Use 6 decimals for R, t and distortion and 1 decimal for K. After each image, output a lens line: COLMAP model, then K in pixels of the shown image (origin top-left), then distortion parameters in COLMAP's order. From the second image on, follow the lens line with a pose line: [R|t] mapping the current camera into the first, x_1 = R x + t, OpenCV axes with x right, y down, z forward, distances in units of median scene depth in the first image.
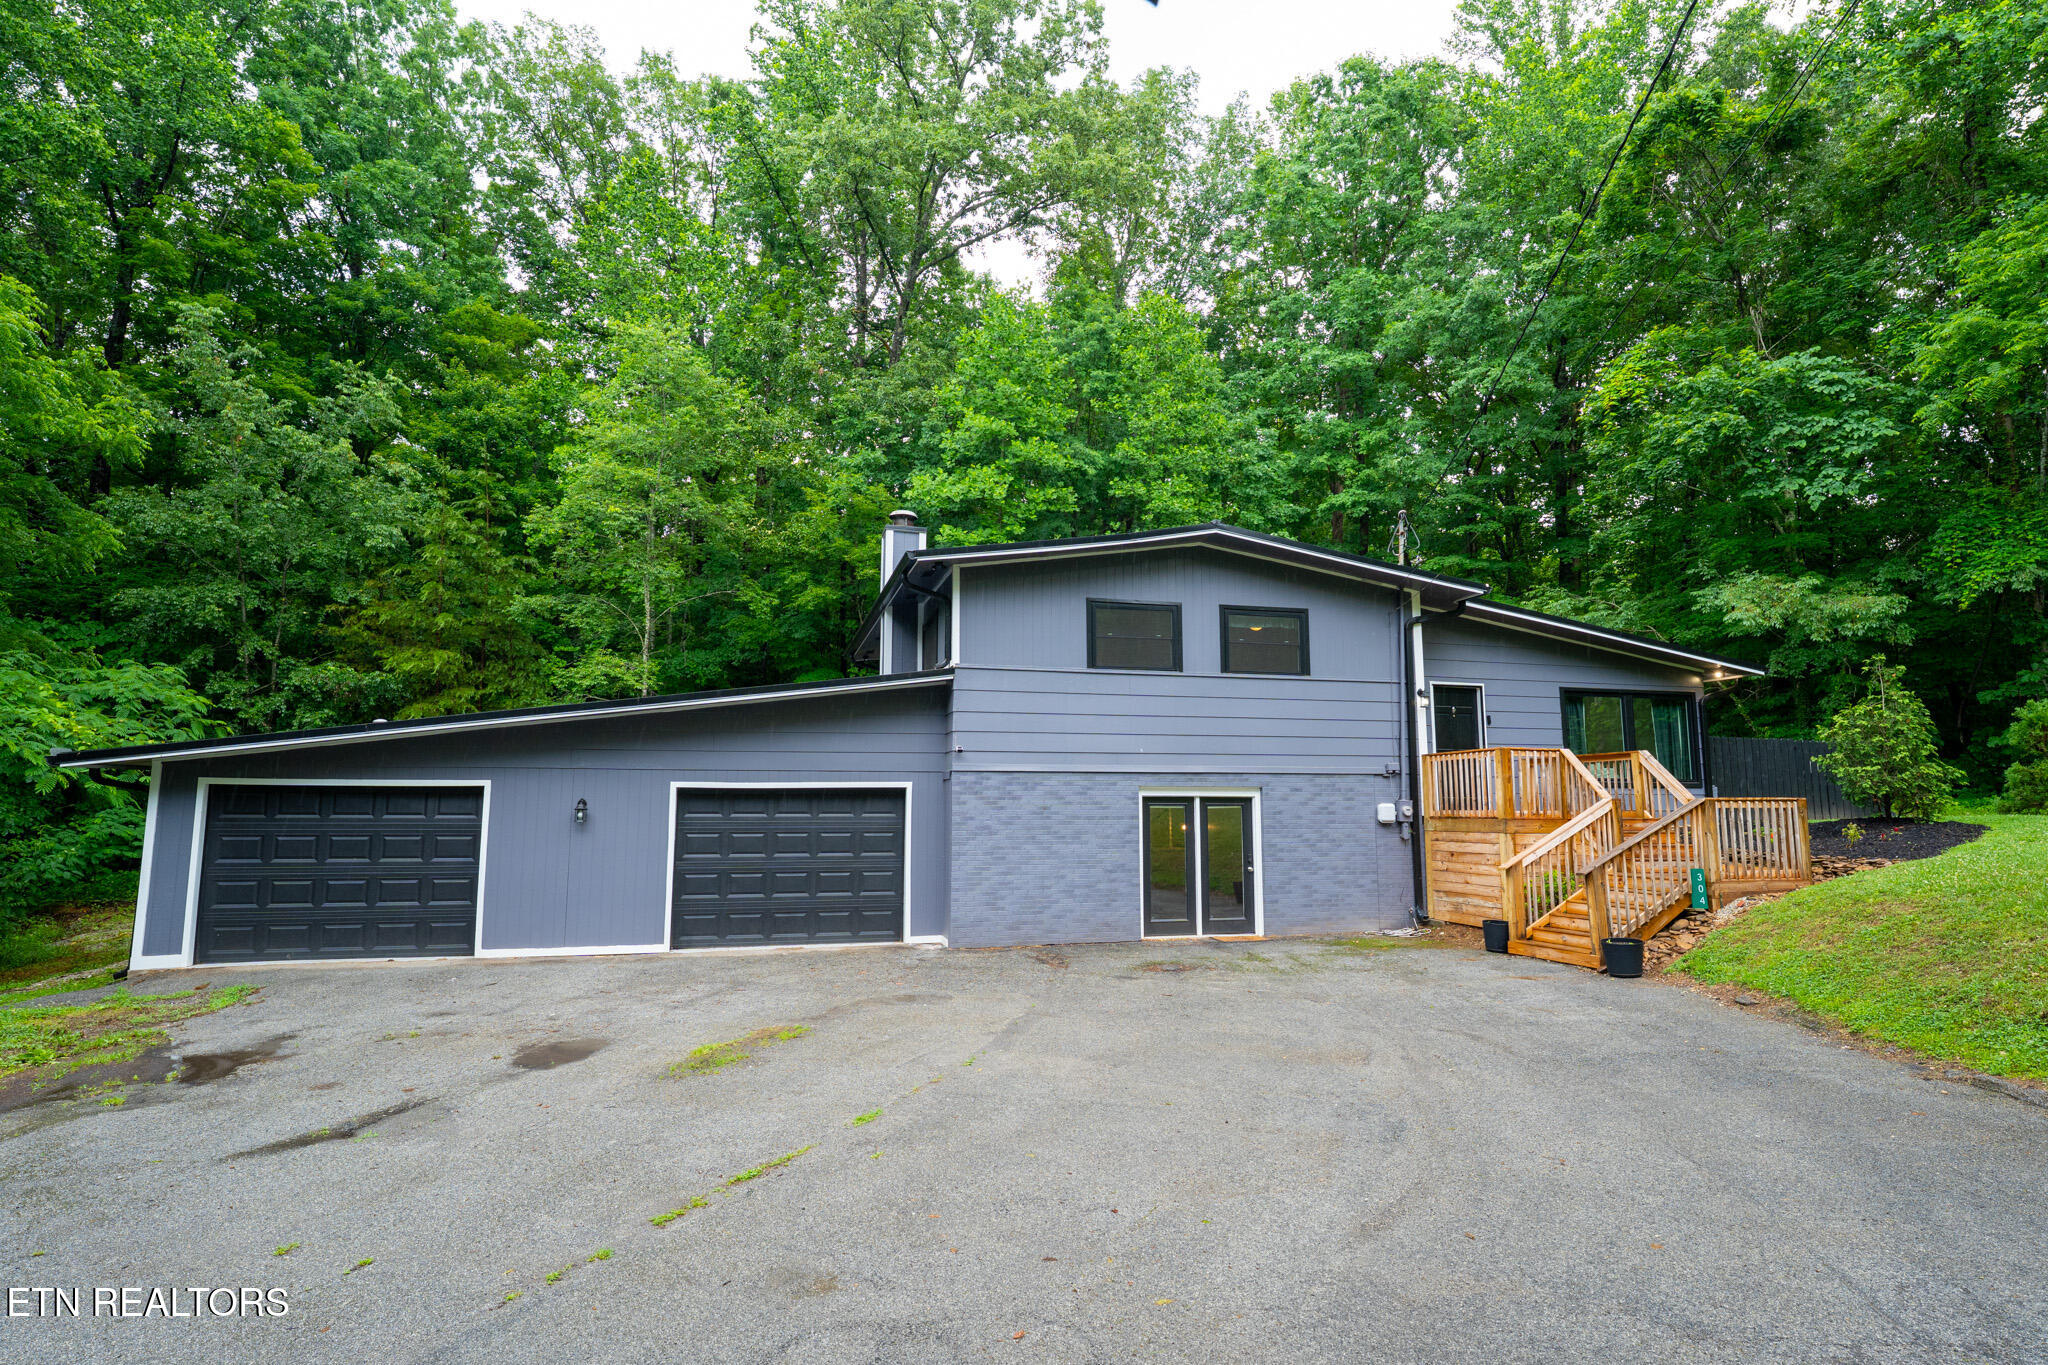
lens RADIAL K [[1033.7, 0, 1024.9], [0, 1033.7, 685.1], [0, 0, 1]] dist [-0.002948, -0.000277]
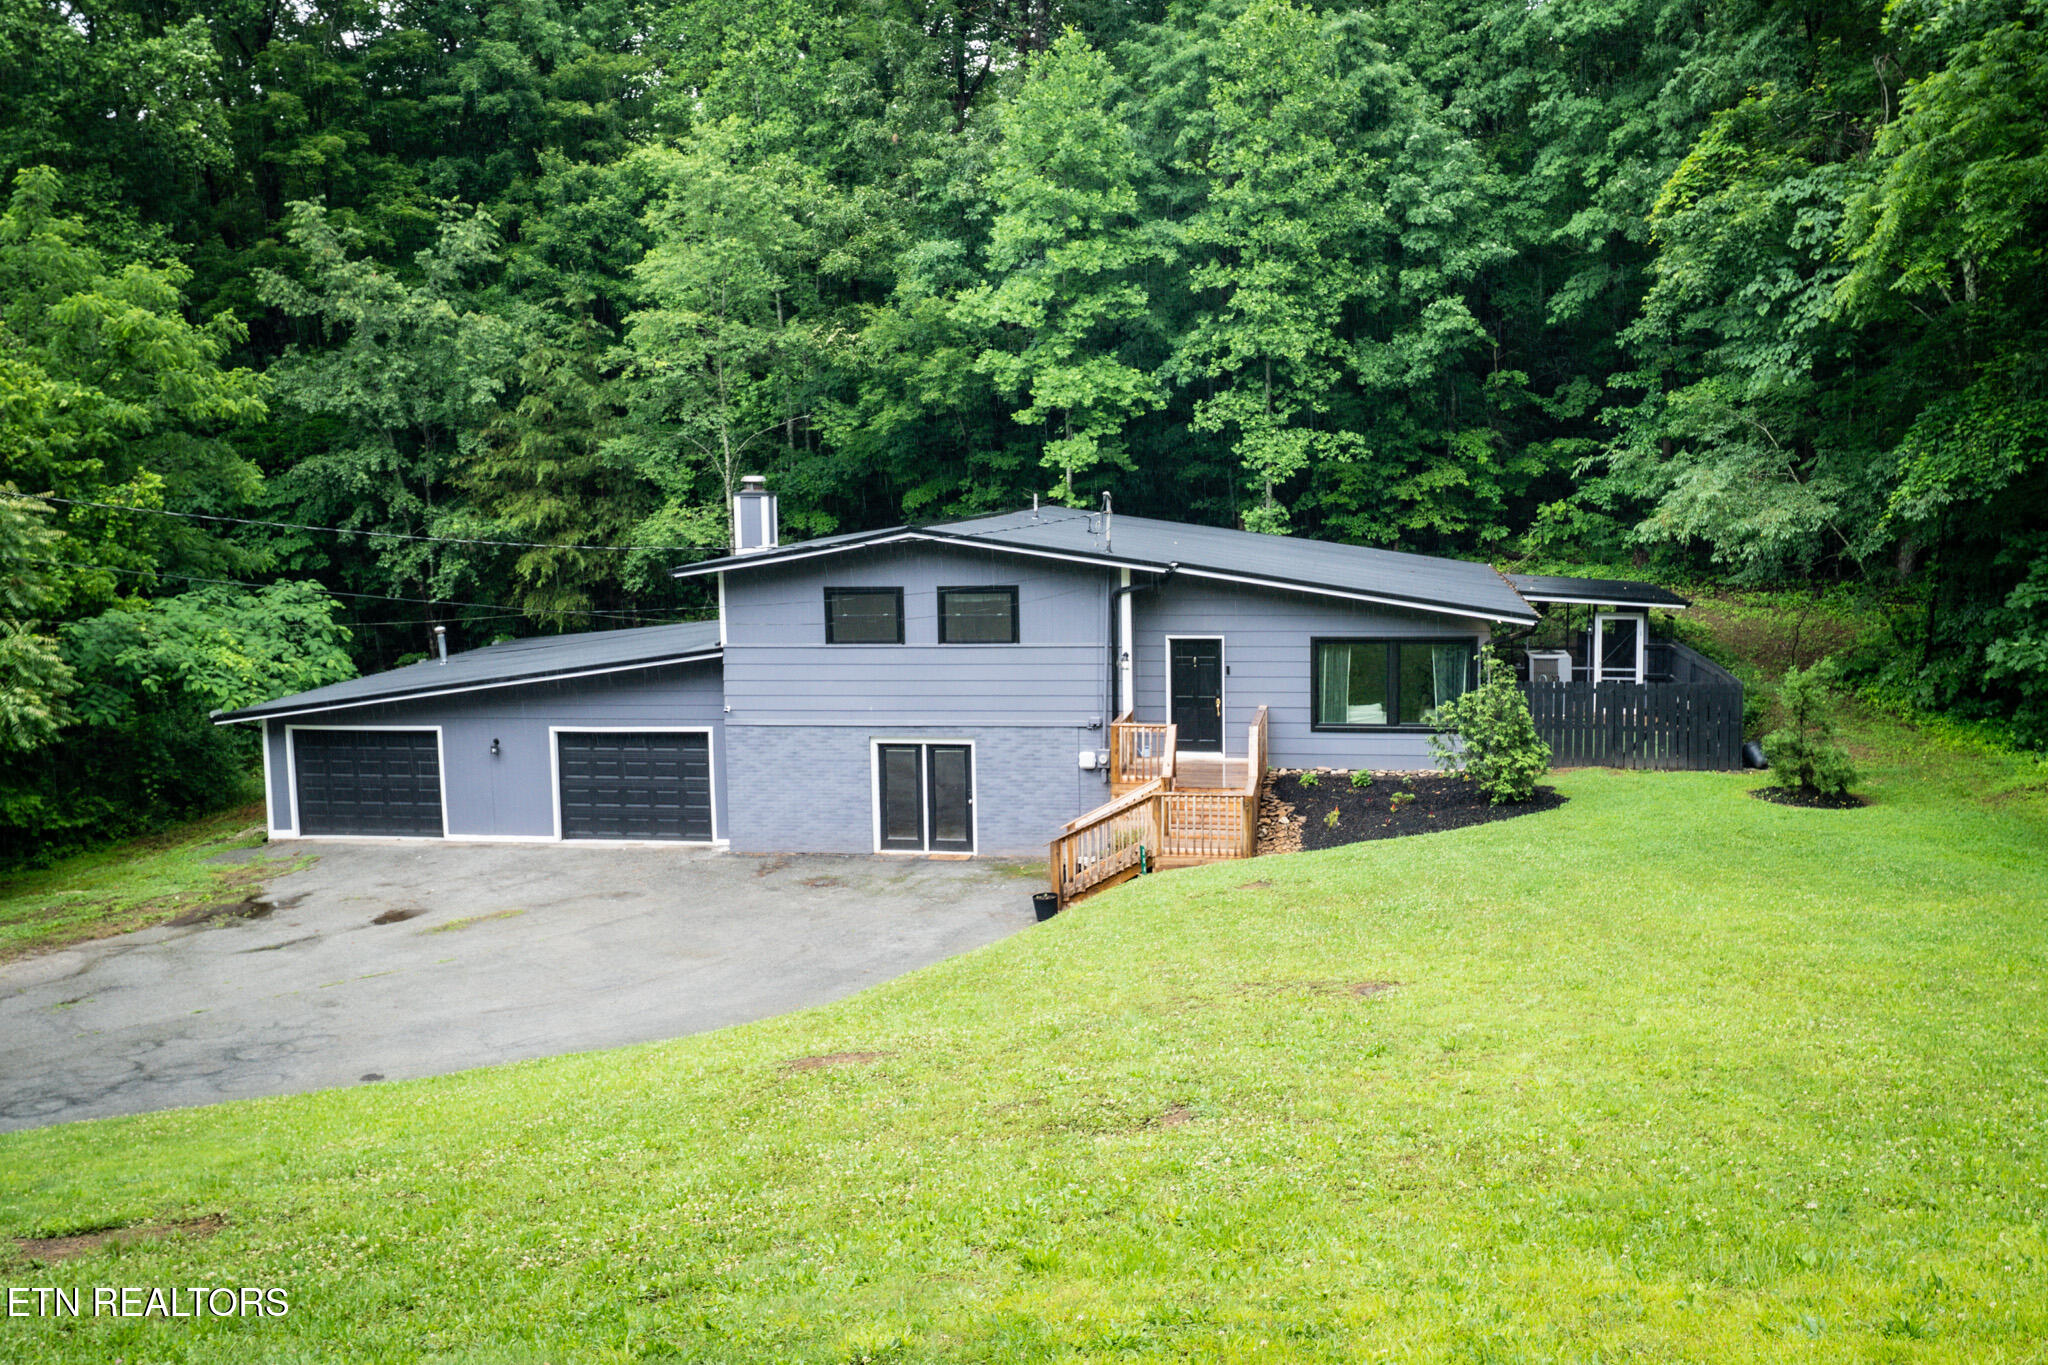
lens RADIAL K [[1805.6, 0, 1024.2], [0, 1805.6, 676.3], [0, 0, 1]] dist [0.014764, -0.003491]
pose [[0.911680, 0.032404, -0.409620, 1.164080], [0.067956, 0.971267, 0.228084, -0.455752], [0.405242, -0.235776, 0.883283, -0.838803]]
